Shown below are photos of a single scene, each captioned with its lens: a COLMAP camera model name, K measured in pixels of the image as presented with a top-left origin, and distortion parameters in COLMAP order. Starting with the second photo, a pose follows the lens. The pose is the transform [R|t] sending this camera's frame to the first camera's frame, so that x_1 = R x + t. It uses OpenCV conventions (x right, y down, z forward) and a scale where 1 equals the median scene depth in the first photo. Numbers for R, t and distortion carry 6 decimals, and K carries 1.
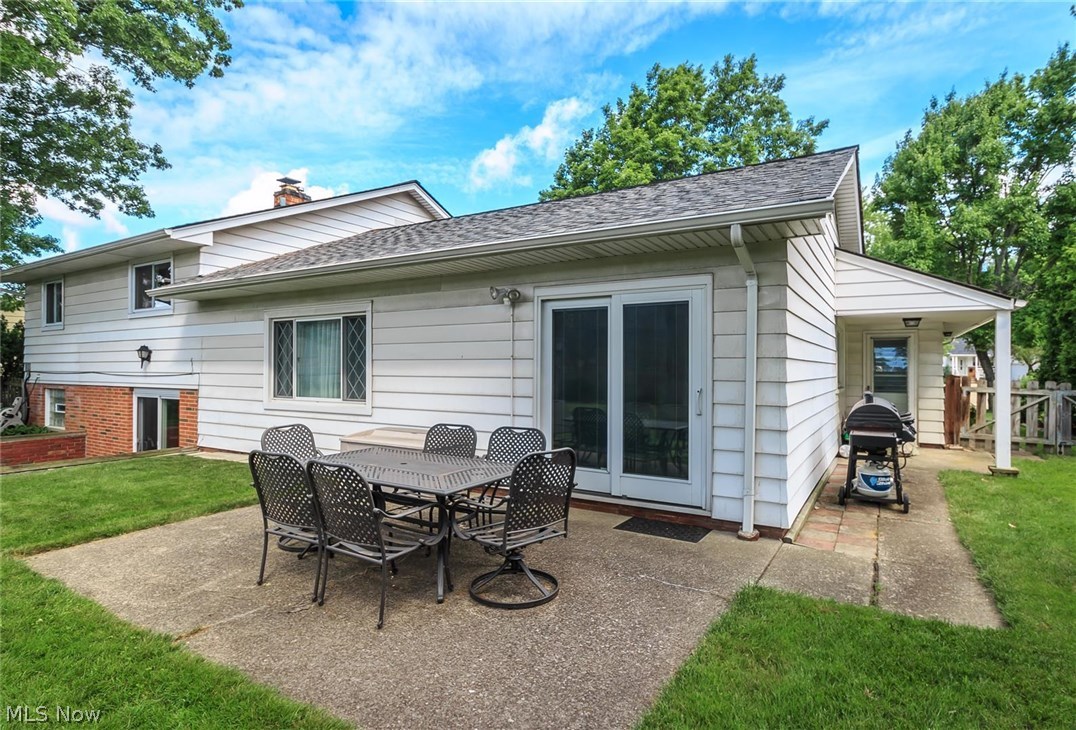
lens RADIAL K [[562.0, 0, 538.1], [0, 562.0, 366.6], [0, 0, 1]] dist [0.000963, 0.000076]
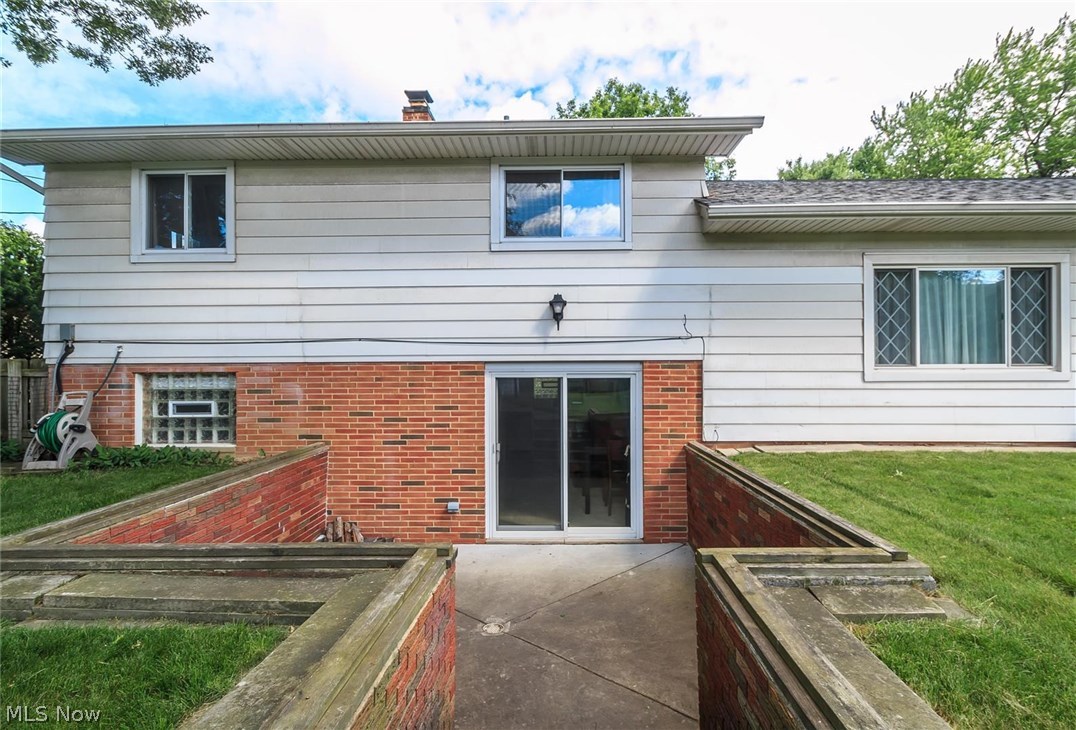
lens RADIAL K [[521.9, 0, 541.7], [0, 521.9, 364.4], [0, 0, 1]] dist [-0.000796, 0.000057]
pose [[0.858741, -0.002400, 0.512404, -1.041922], [0.004751, 0.999983, -0.003277, 0.044144], [-0.512388, 0.005249, 0.858738, 0.516519]]
